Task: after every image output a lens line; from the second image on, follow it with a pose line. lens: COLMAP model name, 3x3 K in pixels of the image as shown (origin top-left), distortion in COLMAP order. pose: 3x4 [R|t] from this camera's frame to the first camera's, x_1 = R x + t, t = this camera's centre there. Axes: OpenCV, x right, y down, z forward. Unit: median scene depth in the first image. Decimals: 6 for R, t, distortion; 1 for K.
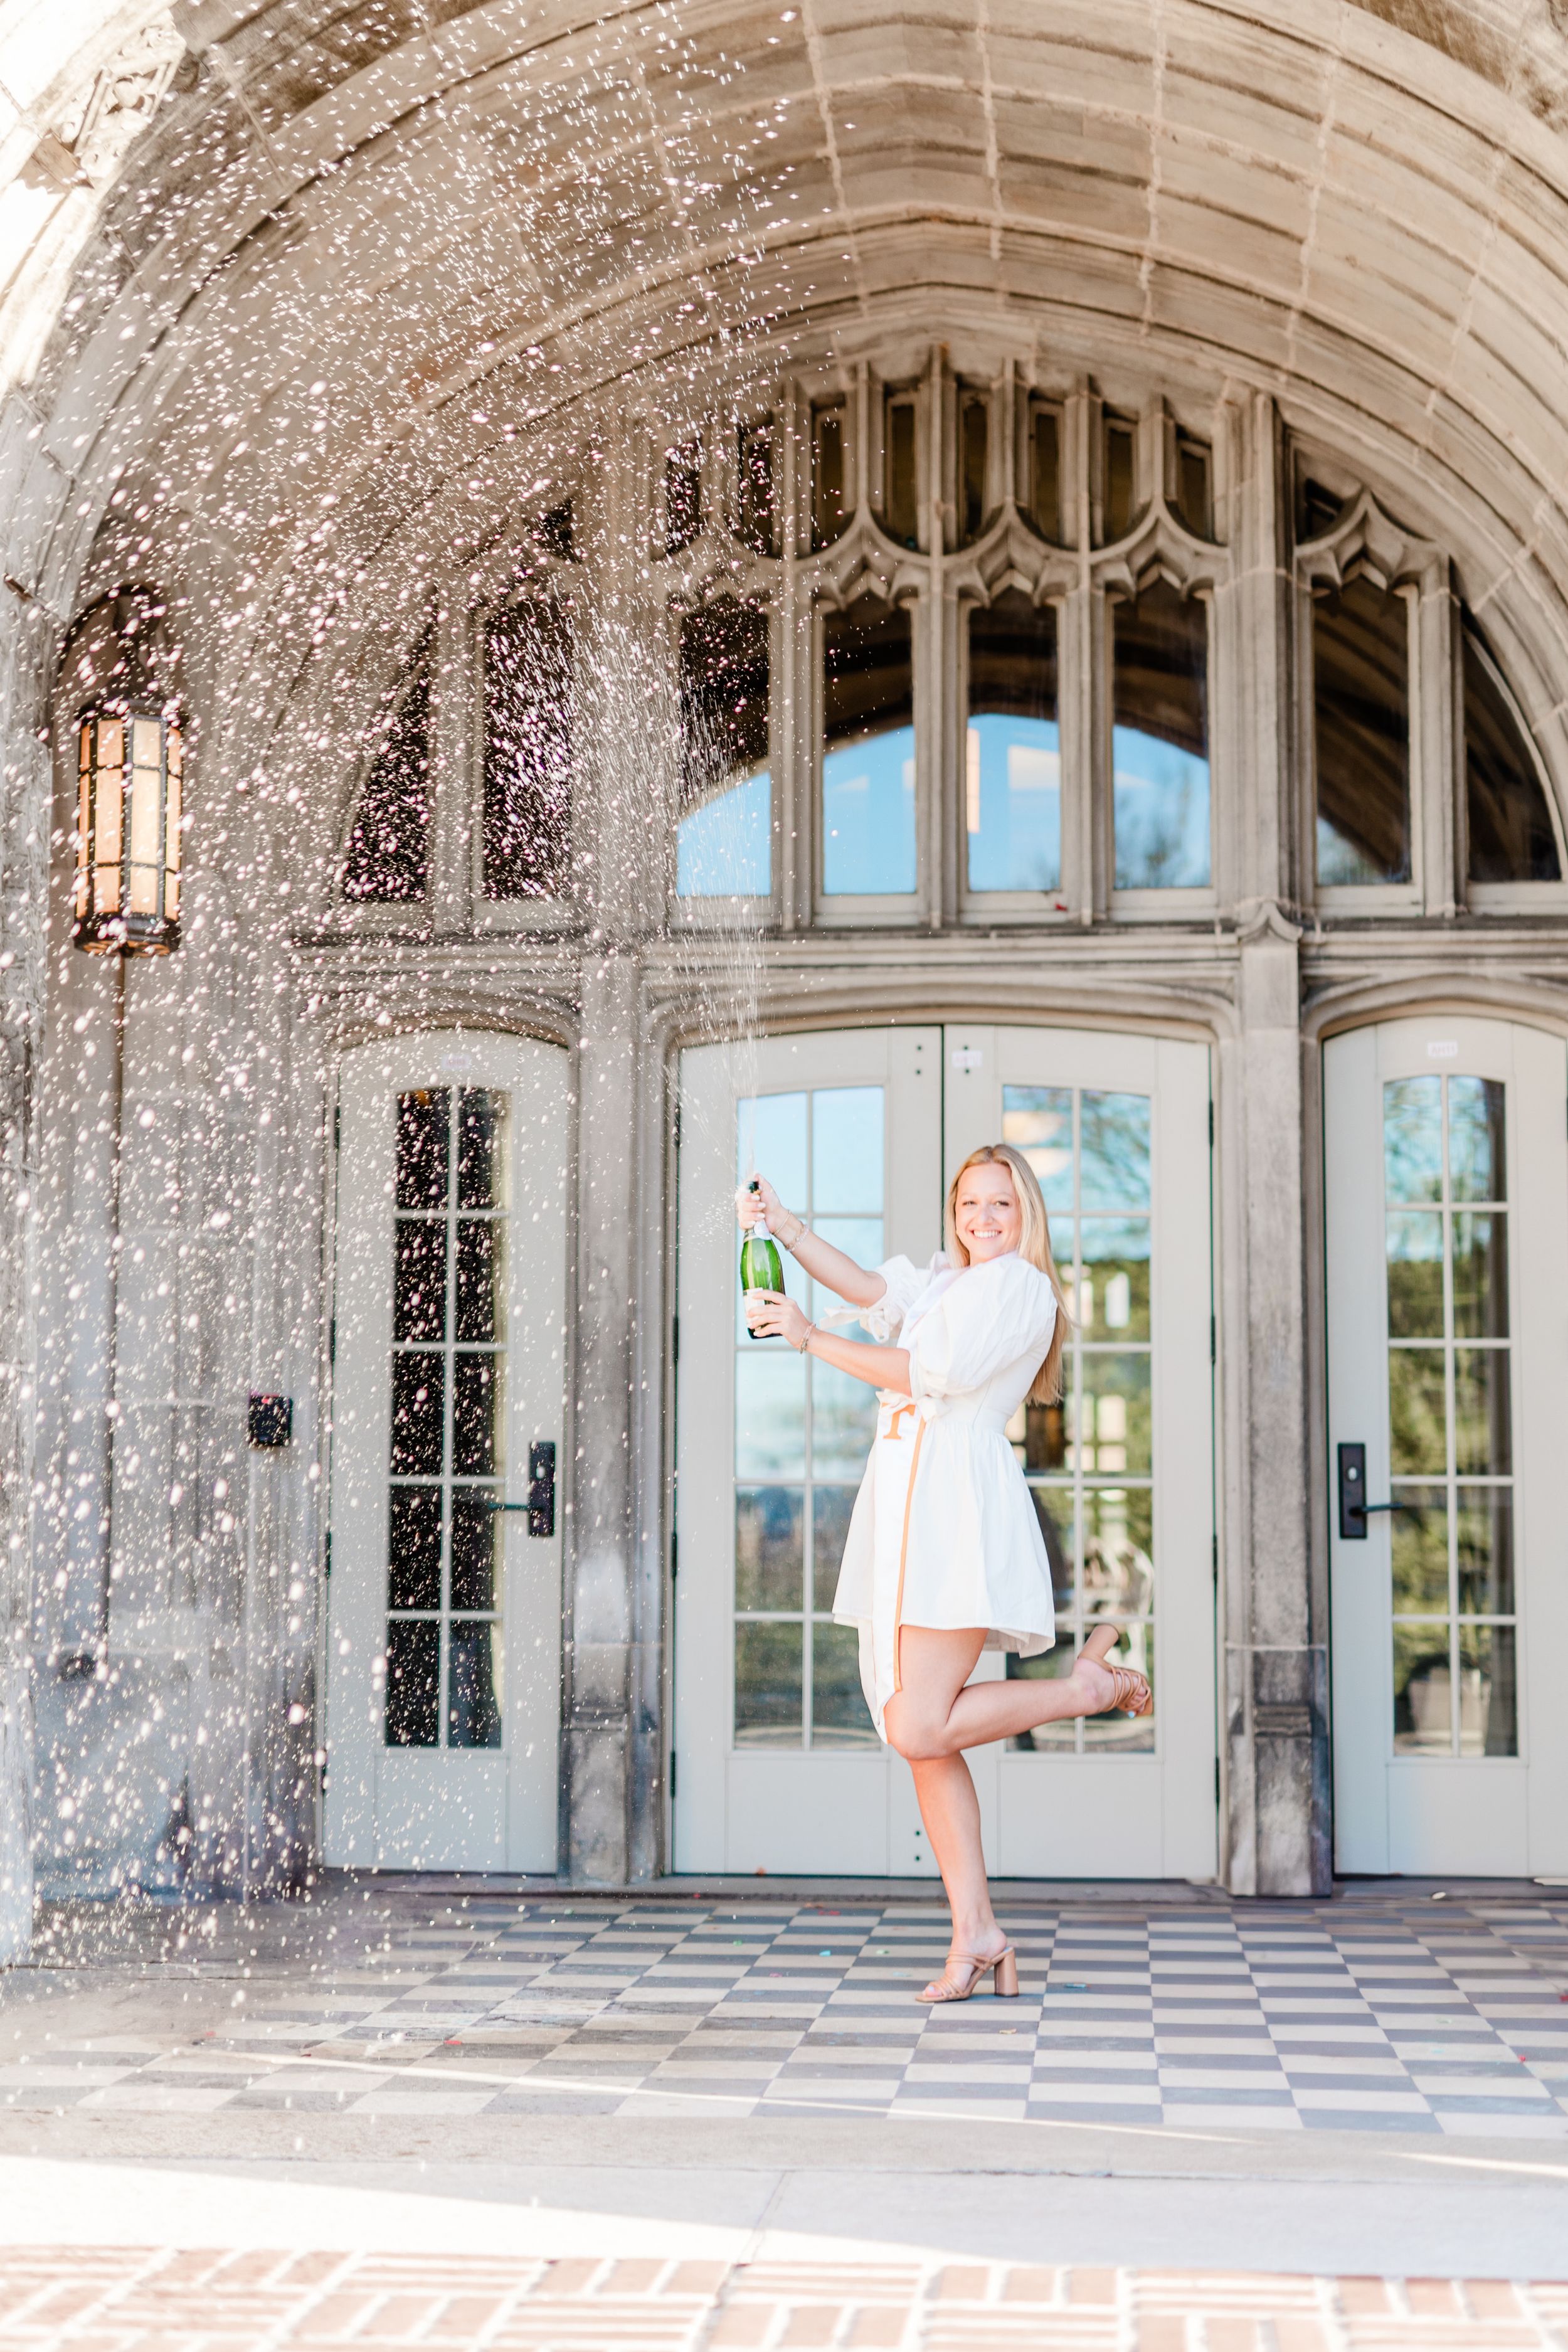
lens RADIAL K [[3379.3, 0, 730.1], [0, 3379.3, 1181.1], [0, 0, 1]] dist [0.014891, -0.028761]
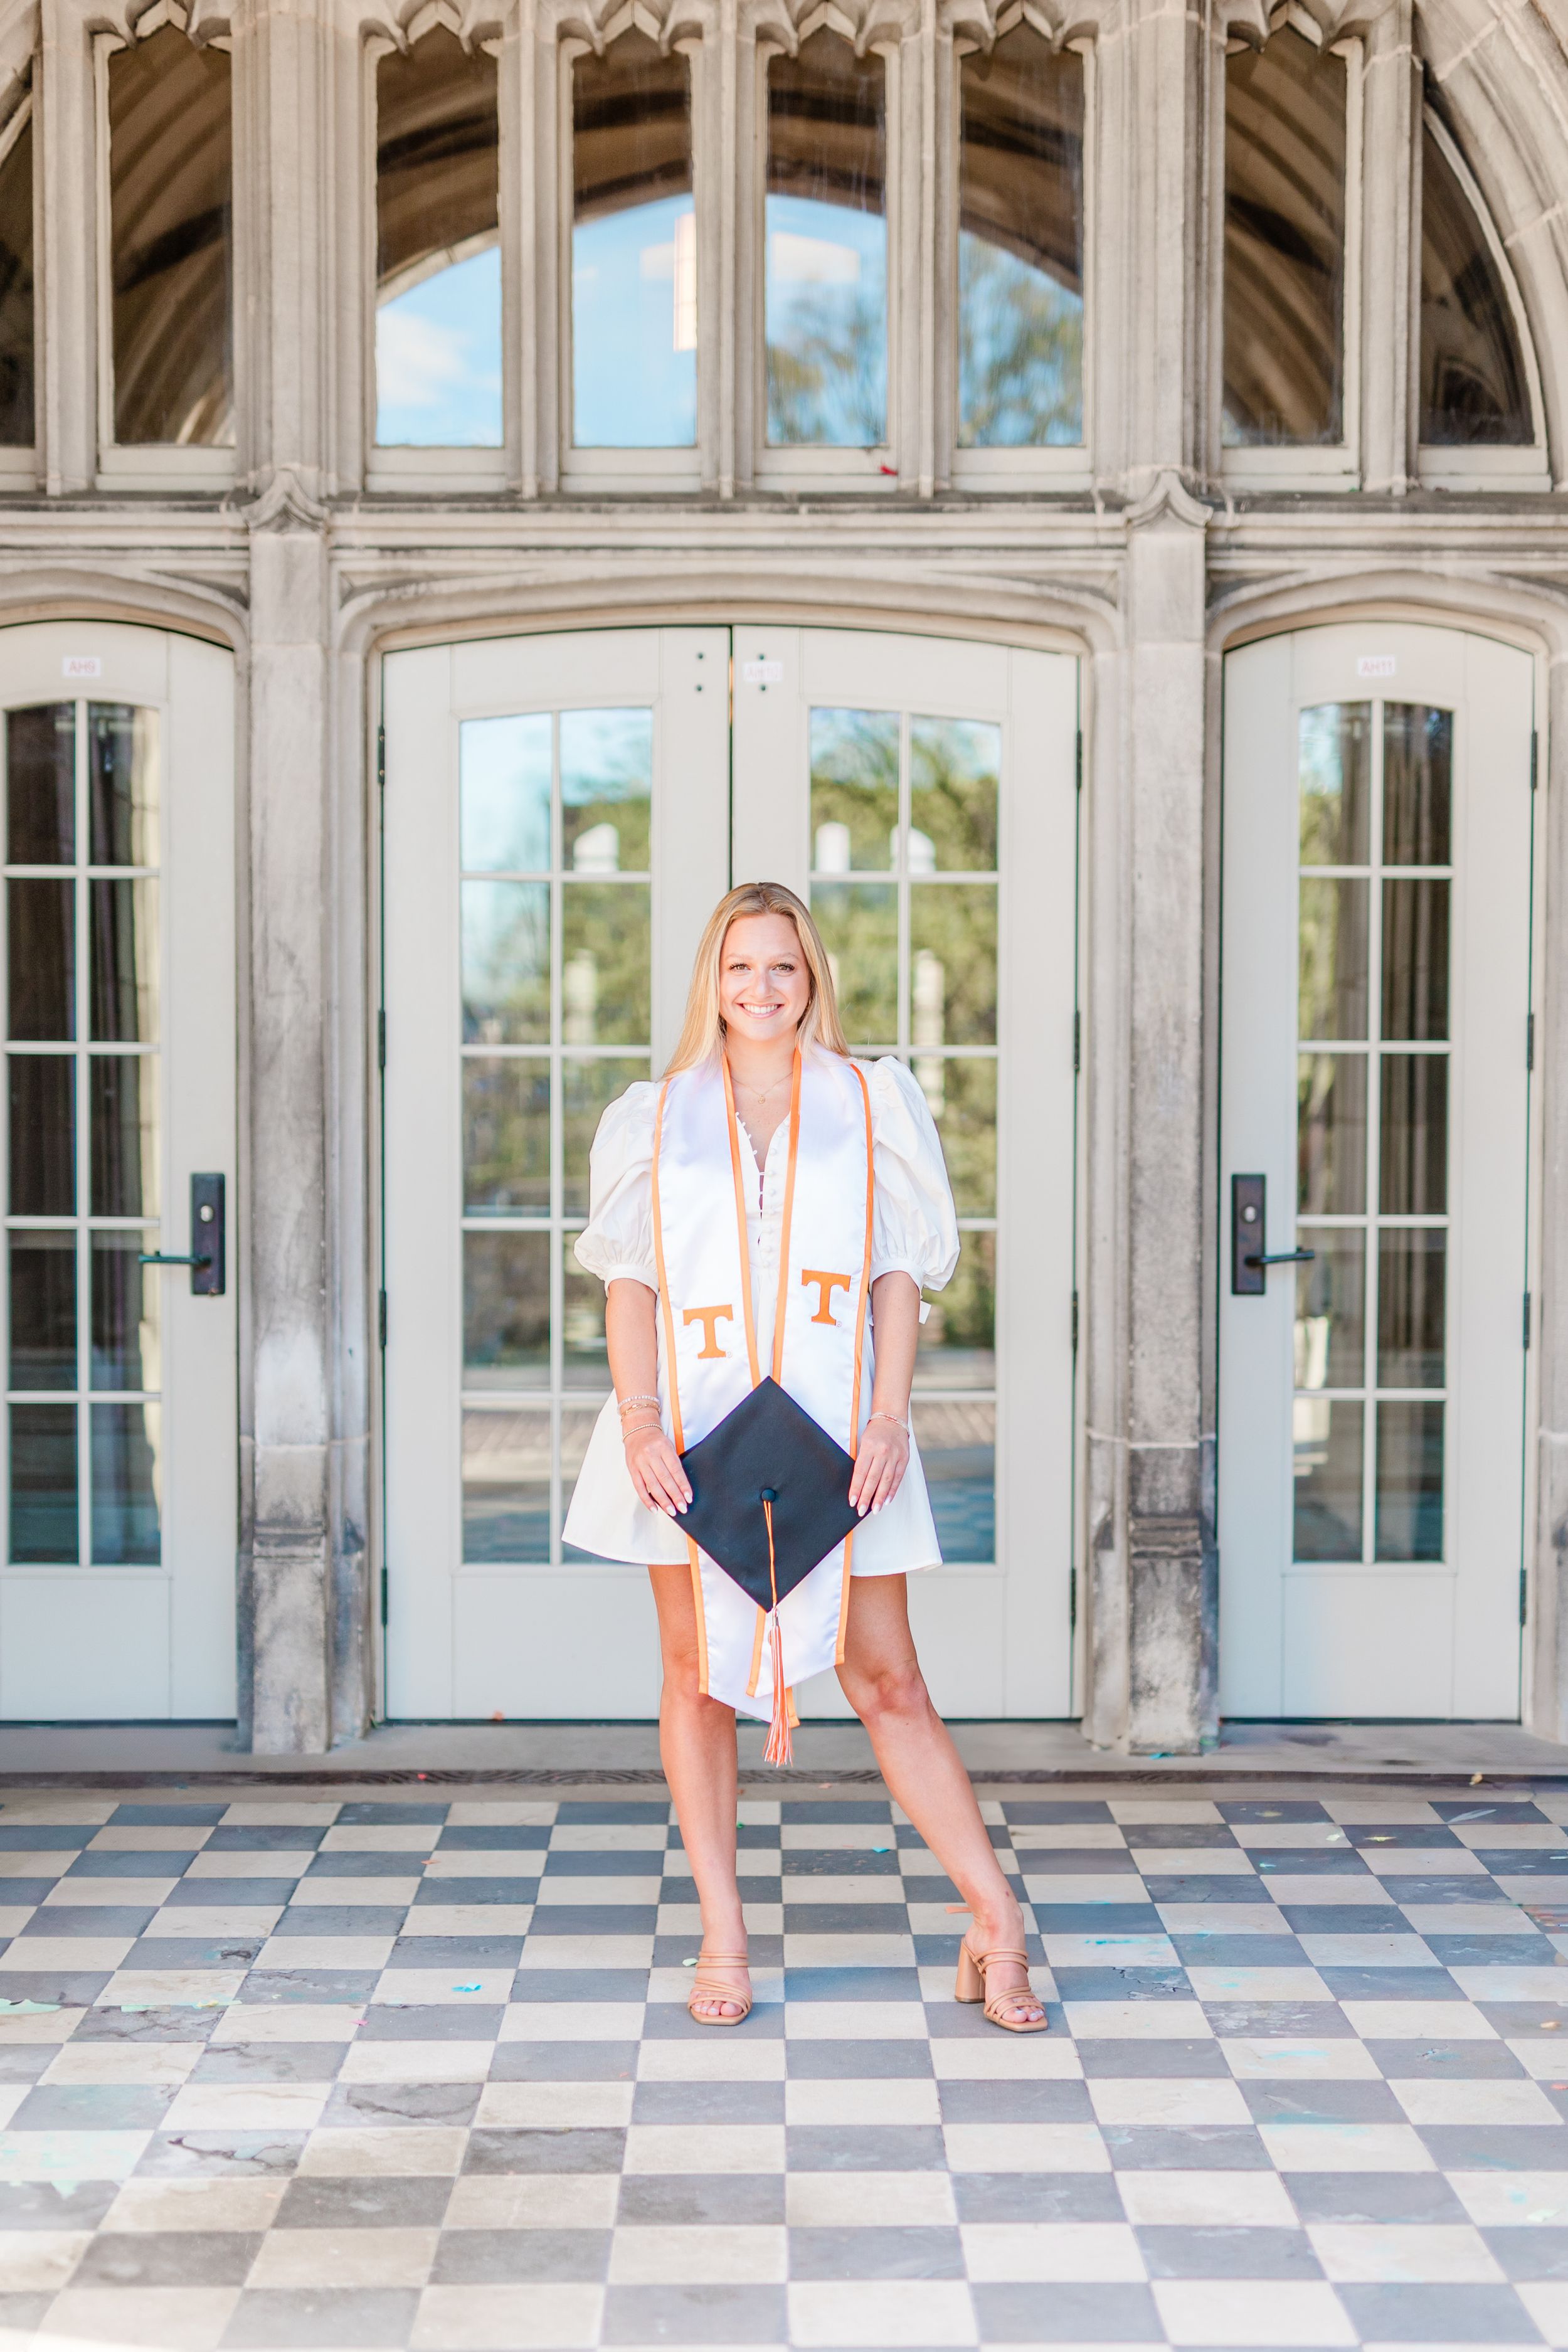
lens RADIAL K [[3379.3, 0, 730.1], [0, 3379.3, 1181.1], [0, 0, 1]] dist [0.014891, -0.028761]
pose [[0.994362, -0.008718, 0.105683, -0.019220], [-0.008105, 0.987451, 0.157719, -0.043819], [-0.105732, -0.157686, 0.981812, 0.239816]]
